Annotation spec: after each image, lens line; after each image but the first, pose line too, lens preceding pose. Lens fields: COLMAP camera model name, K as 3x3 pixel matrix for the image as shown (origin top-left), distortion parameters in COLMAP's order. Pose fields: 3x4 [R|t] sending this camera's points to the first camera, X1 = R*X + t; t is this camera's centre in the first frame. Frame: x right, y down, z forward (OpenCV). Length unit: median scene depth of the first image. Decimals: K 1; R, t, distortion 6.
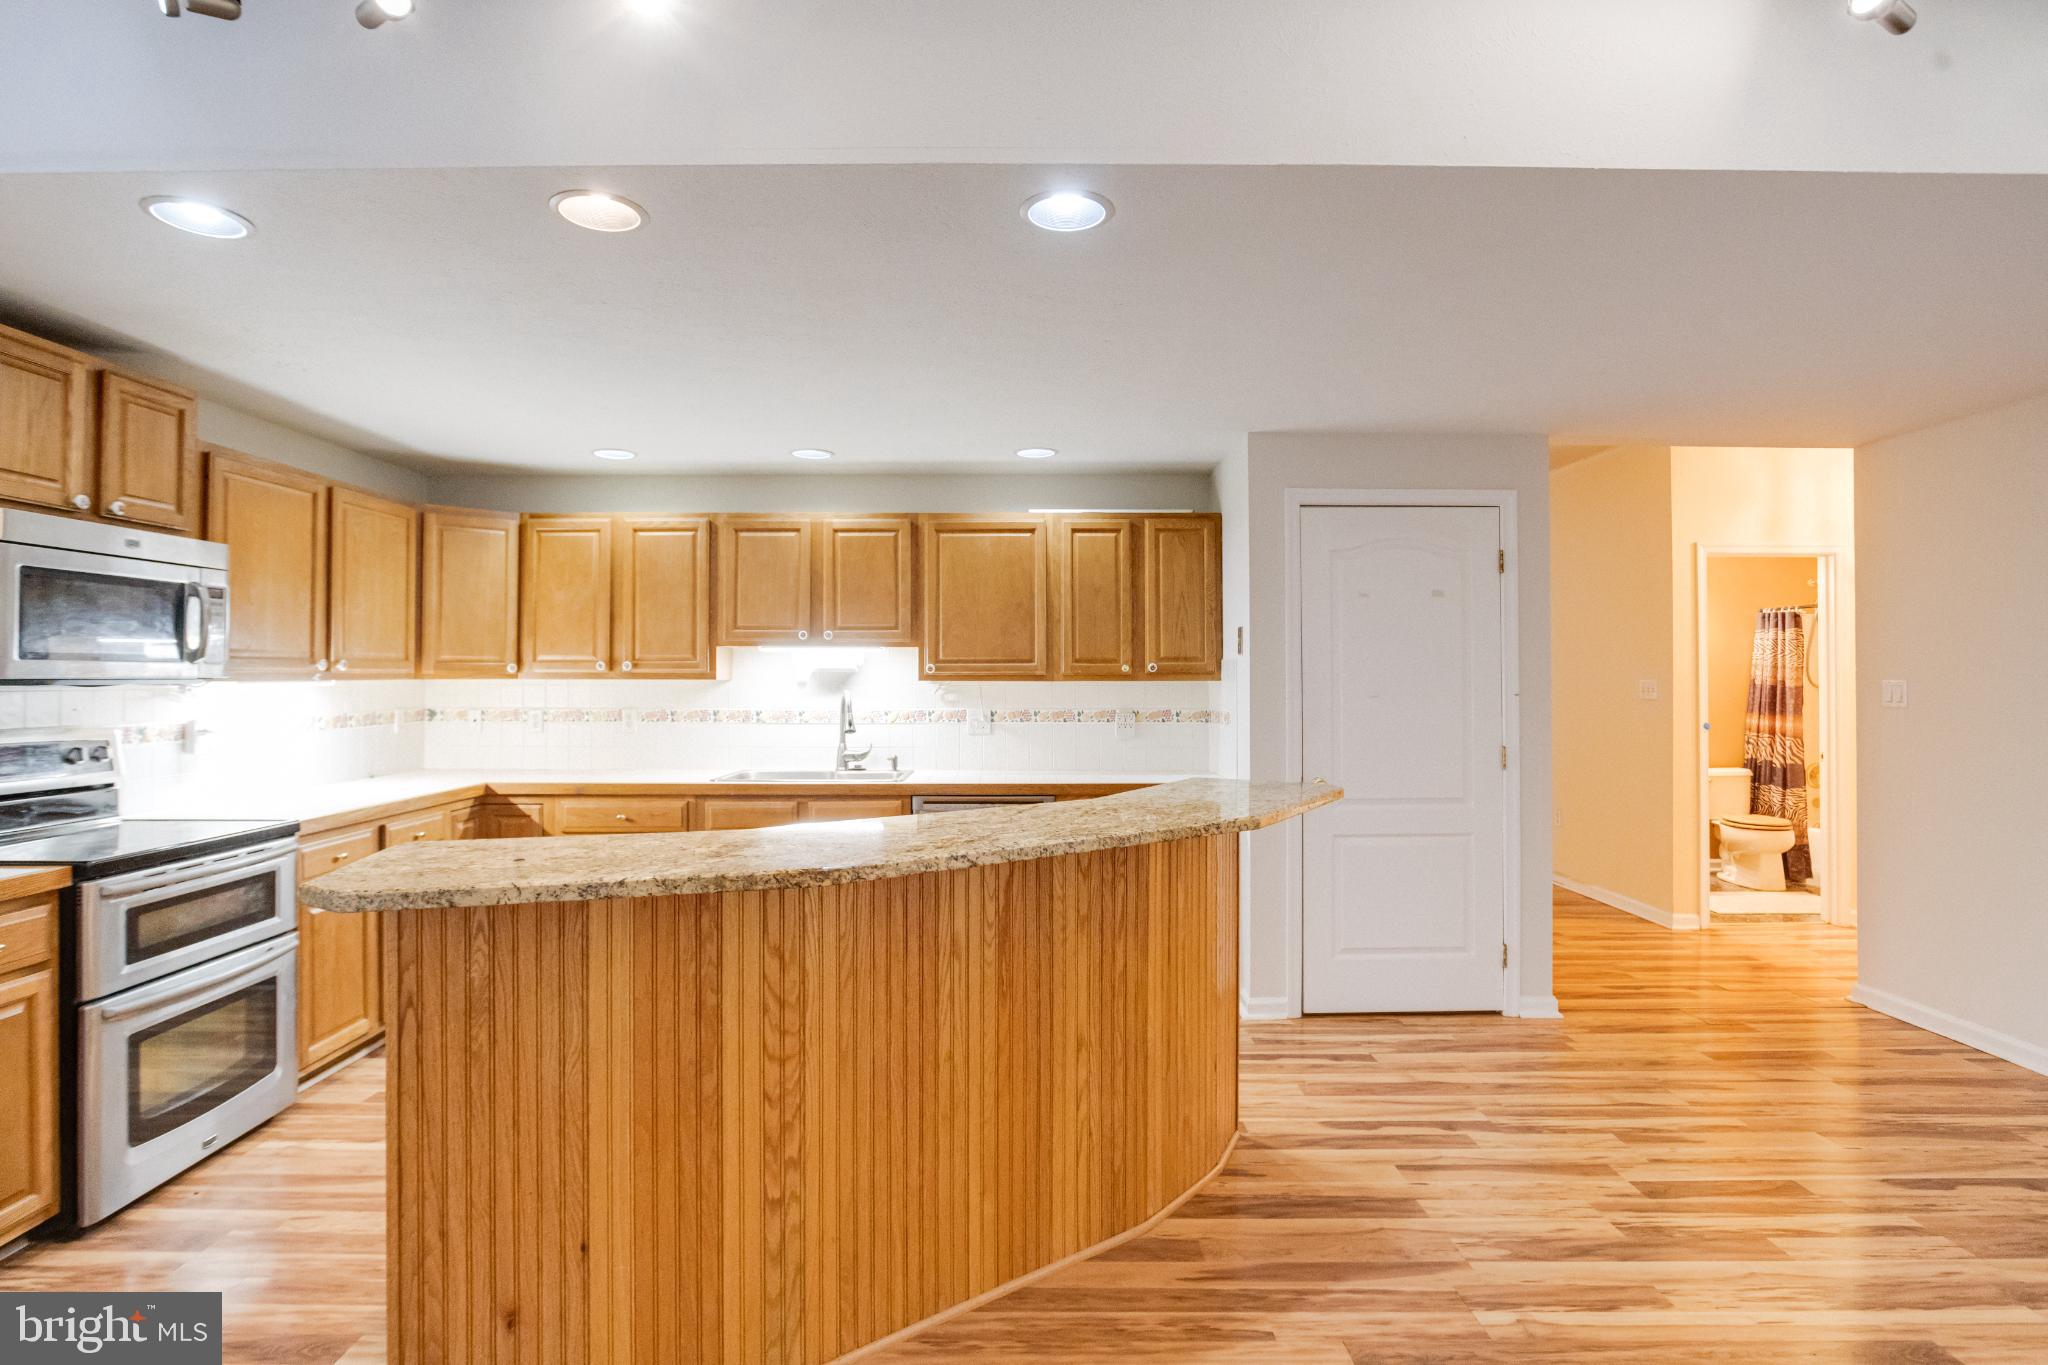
lens RADIAL K [[1024.3, 0, 1022.0], [0, 1024.3, 677.3], [0, 0, 1]] dist [-0.045305, 0.017756]
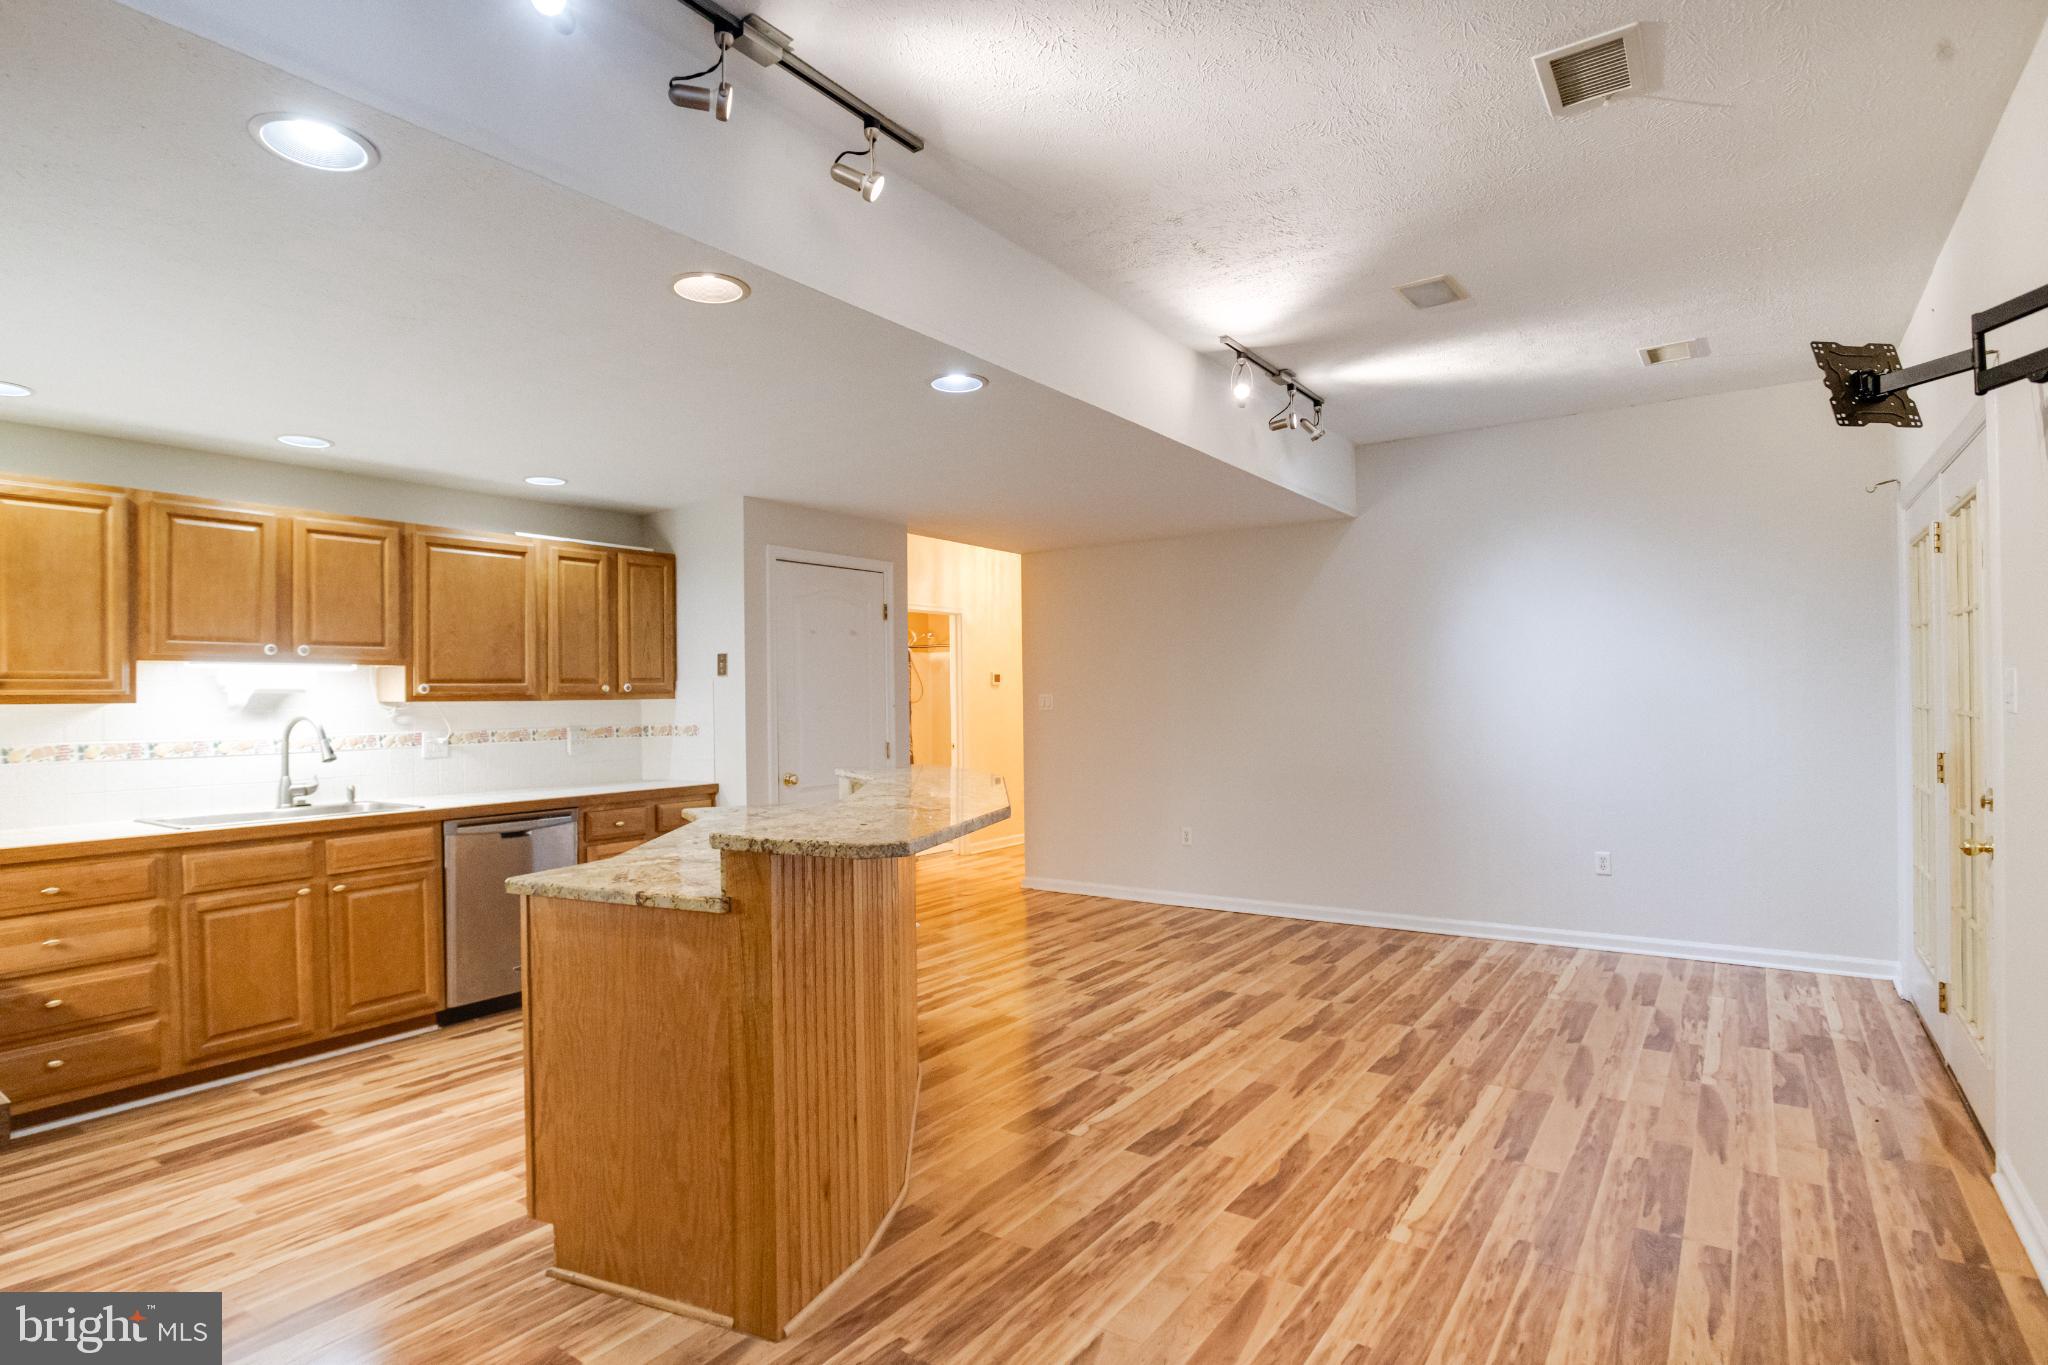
lens RADIAL K [[1041.5, 0, 995.9], [0, 1041.5, 681.1], [0, 0, 1]] dist [-0.044061, 0.020331]
pose [[0.591392, 0.004091, 0.806374, -0.581062], [0.011327, 0.999846, -0.013380, 0.003374], [-0.806304, 0.017047, 0.591255, 0.011732]]
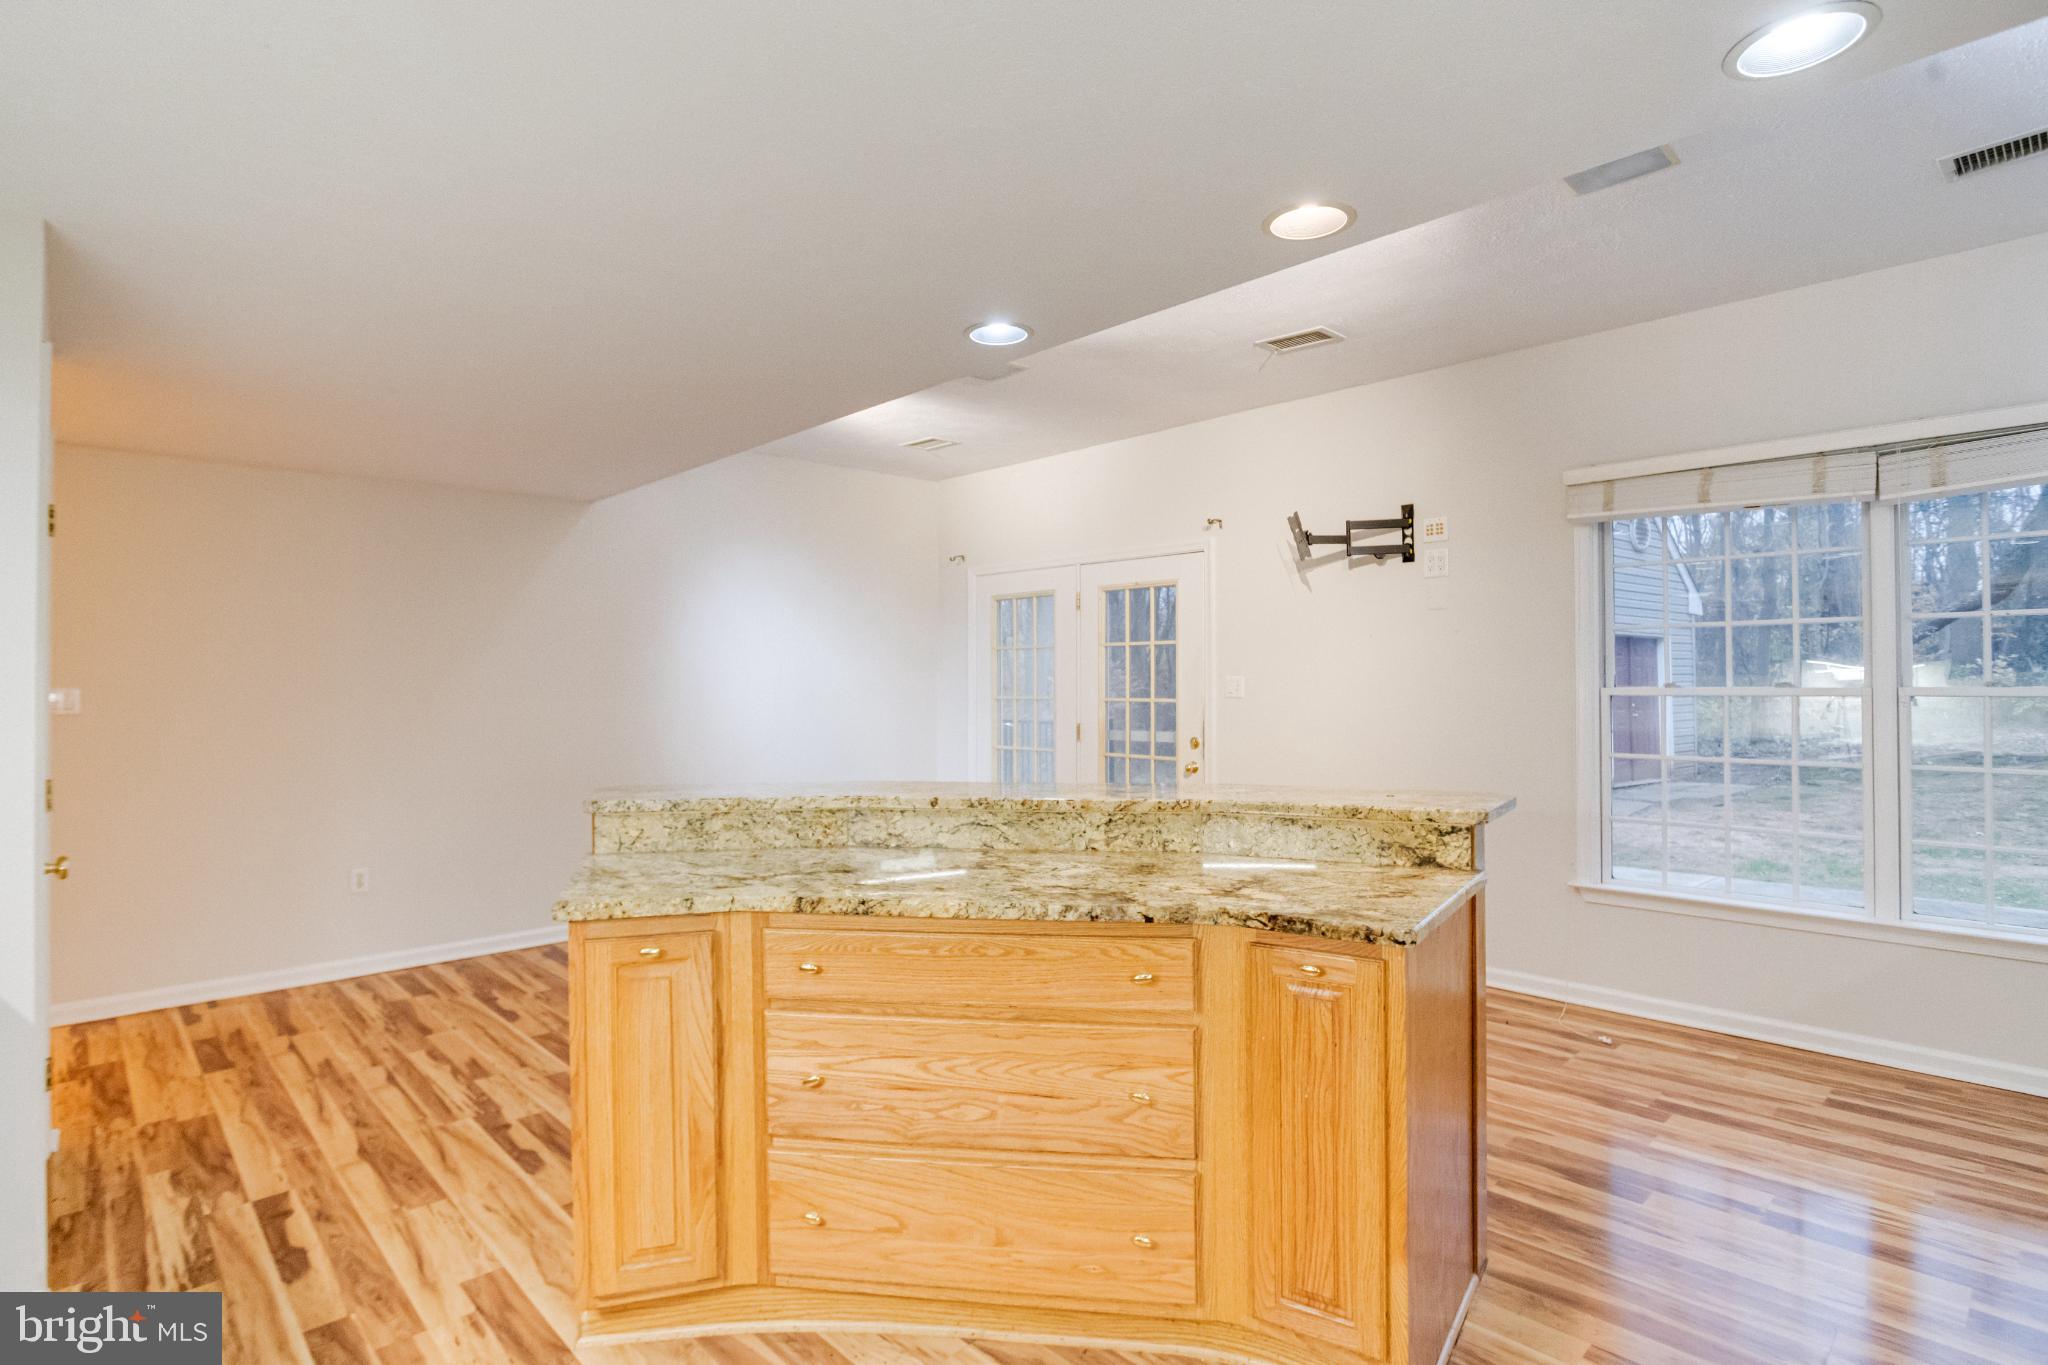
lens RADIAL K [[1031.5, 0, 1017.2], [0, 1031.5, 680.3], [0, 0, 1]] dist [-0.049010, 0.018315]
pose [[-0.689198, 0.006611, 0.724543, -0.473673], [0.004210, 0.999978, -0.005120, 0.004686], [-0.724561, -0.000478, -0.689211, 0.938844]]
